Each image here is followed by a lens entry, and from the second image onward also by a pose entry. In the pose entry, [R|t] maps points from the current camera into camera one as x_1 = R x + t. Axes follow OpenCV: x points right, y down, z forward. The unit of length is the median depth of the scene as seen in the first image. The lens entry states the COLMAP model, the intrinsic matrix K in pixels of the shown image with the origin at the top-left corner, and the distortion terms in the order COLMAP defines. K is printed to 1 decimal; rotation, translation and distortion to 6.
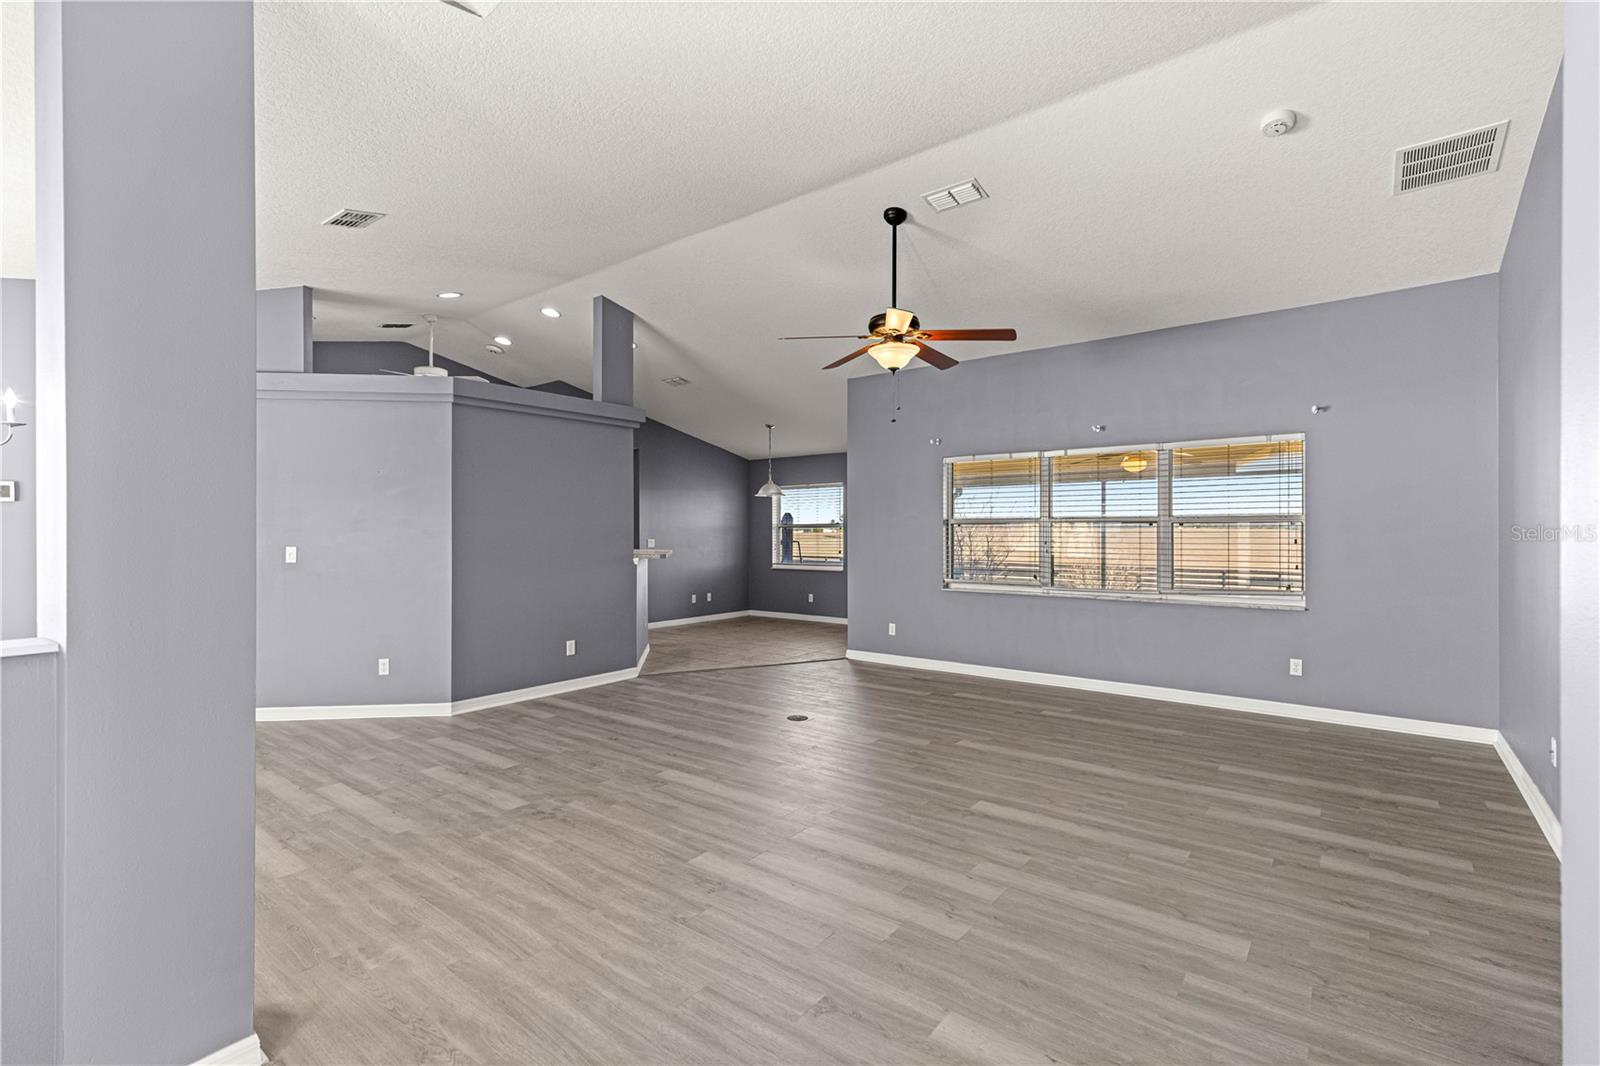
lens RADIAL K [[725.9, 0, 791.8], [0, 725.9, 531.1], [0, 0, 1]] dist [0.007697, -0.000438]
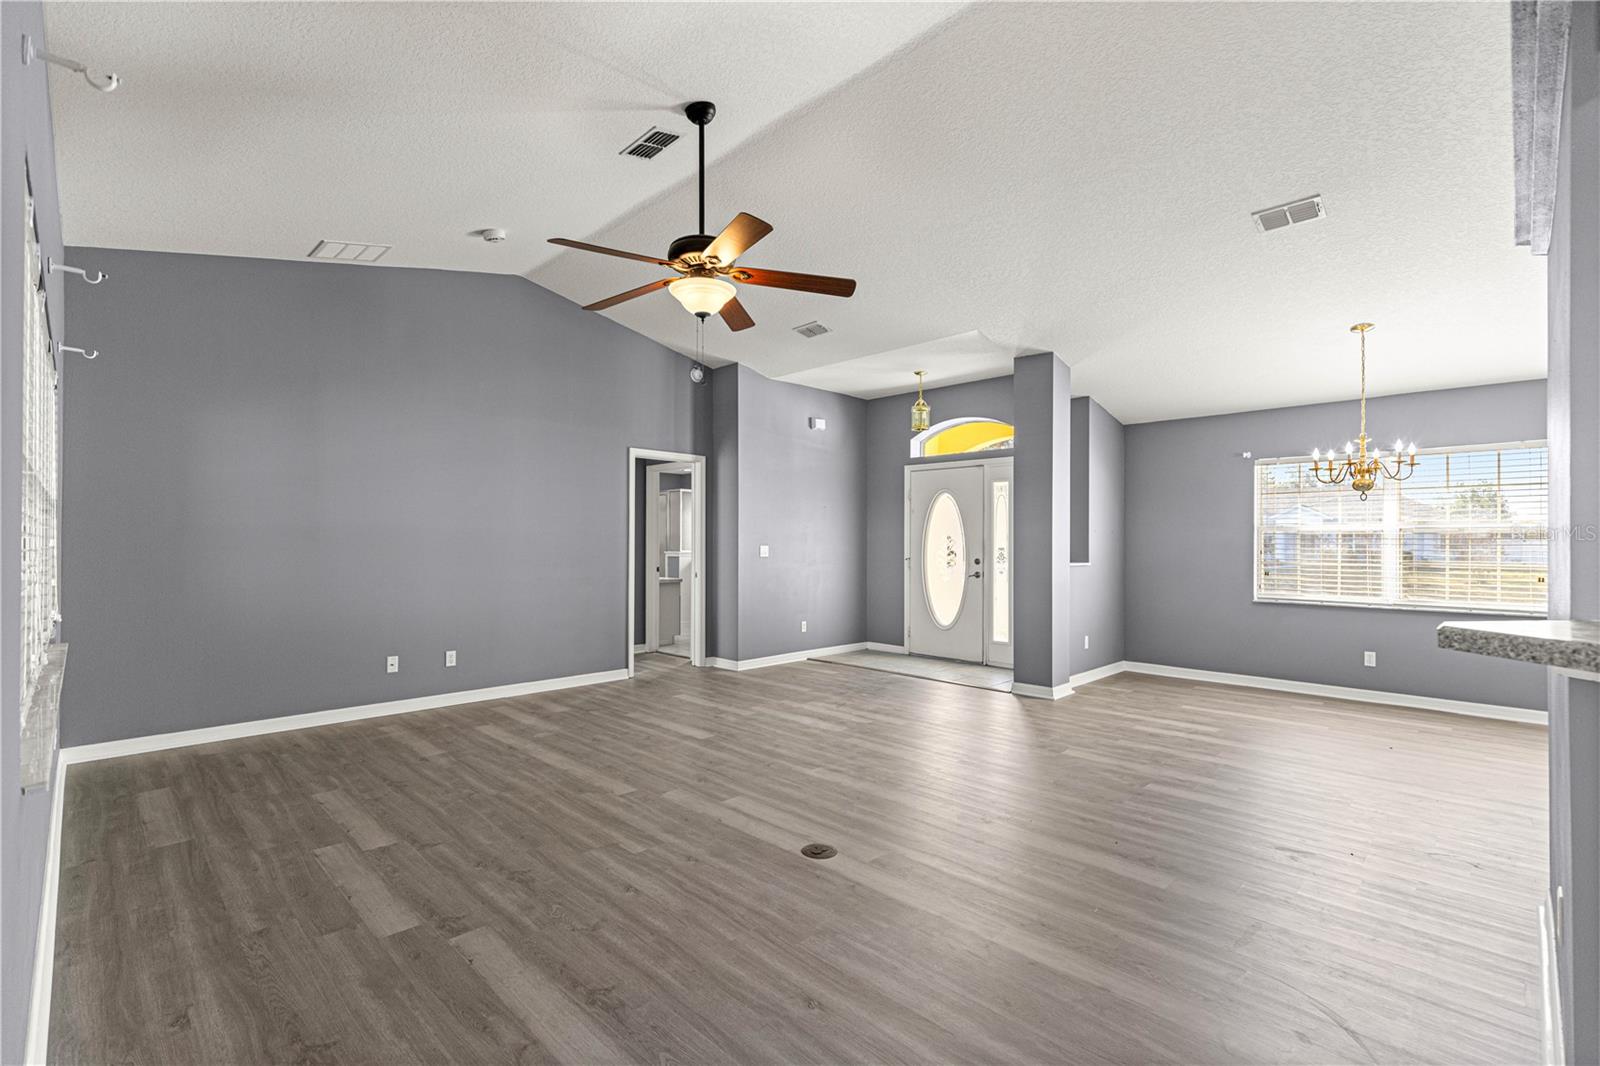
lens RADIAL K [[714.6, 0, 792.2], [0, 714.6, 536.9], [0, 0, 1]] dist [0.003377, 0.000222]
pose [[-0.992953, 0.000821, 0.118507, -0.042094], [0.000013, 0.999977, -0.006823, 0.014611], [-0.118510, -0.006773, -0.992930, 1.758227]]
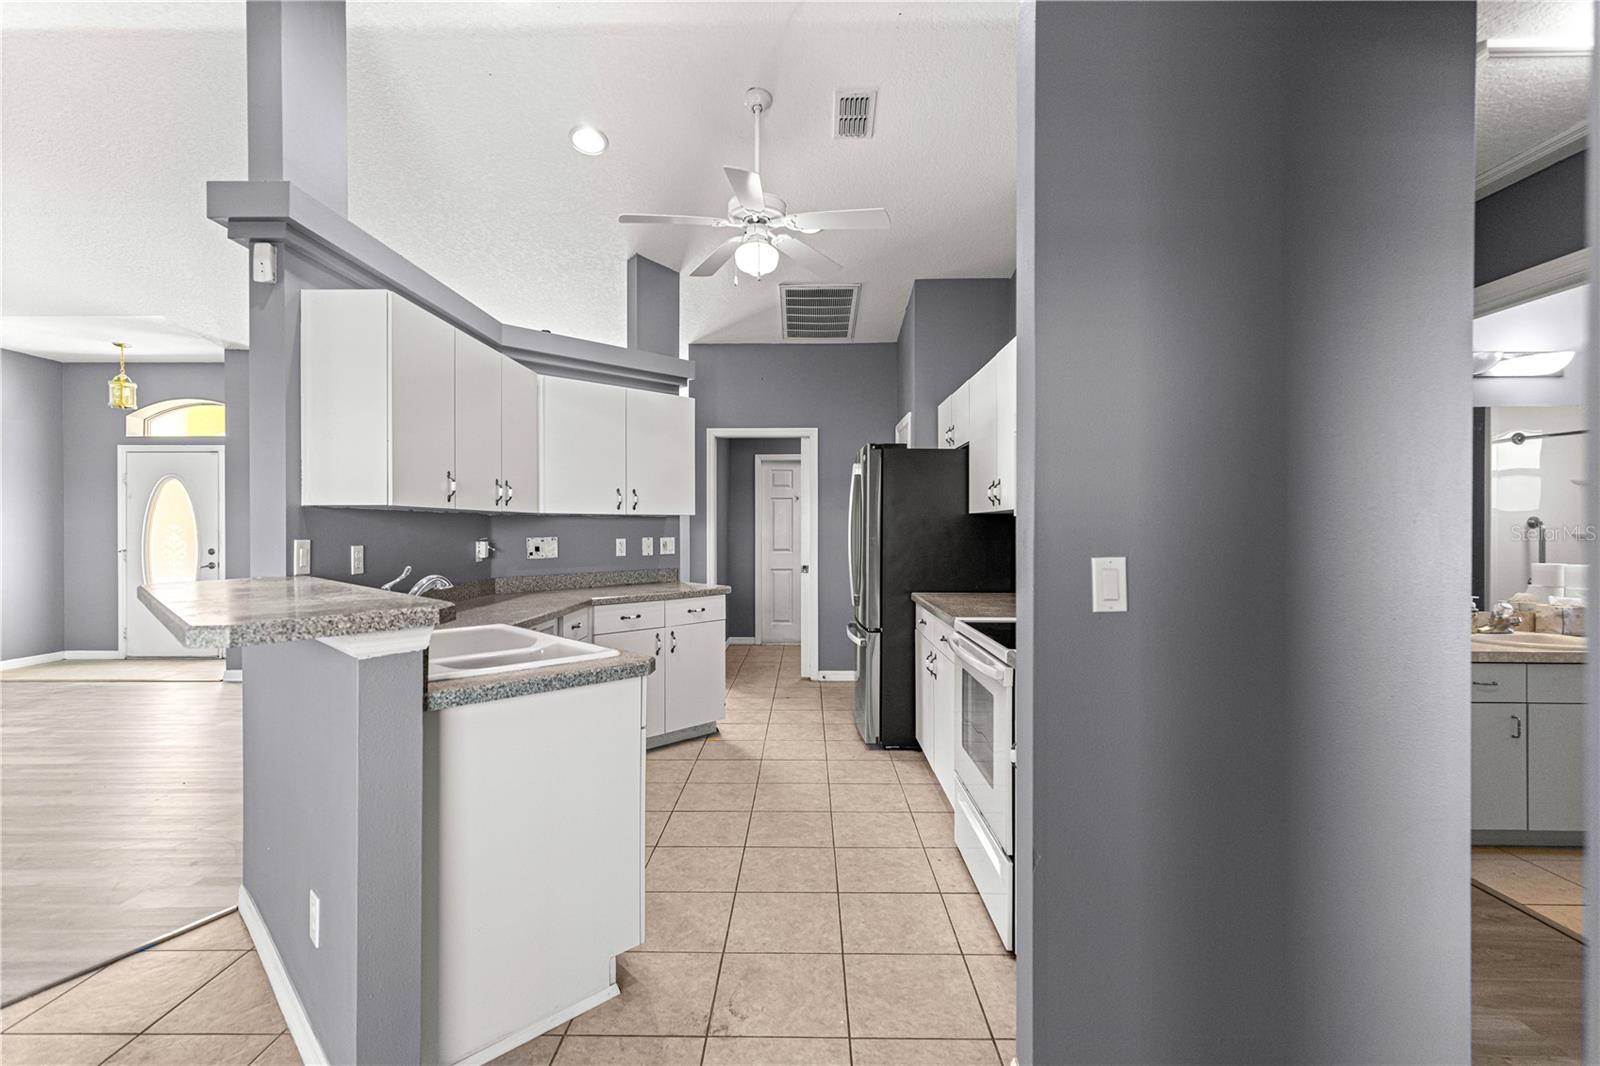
lens RADIAL K [[725.9, 0, 791.8], [0, 725.9, 531.1], [0, 0, 1]] dist [0.007697, -0.000438]
pose [[-0.793307, 0.009298, -0.608751, -0.301727], [0.005156, 0.999950, 0.008554, 0.008028], [0.608800, 0.003647, -0.793315, 2.118064]]
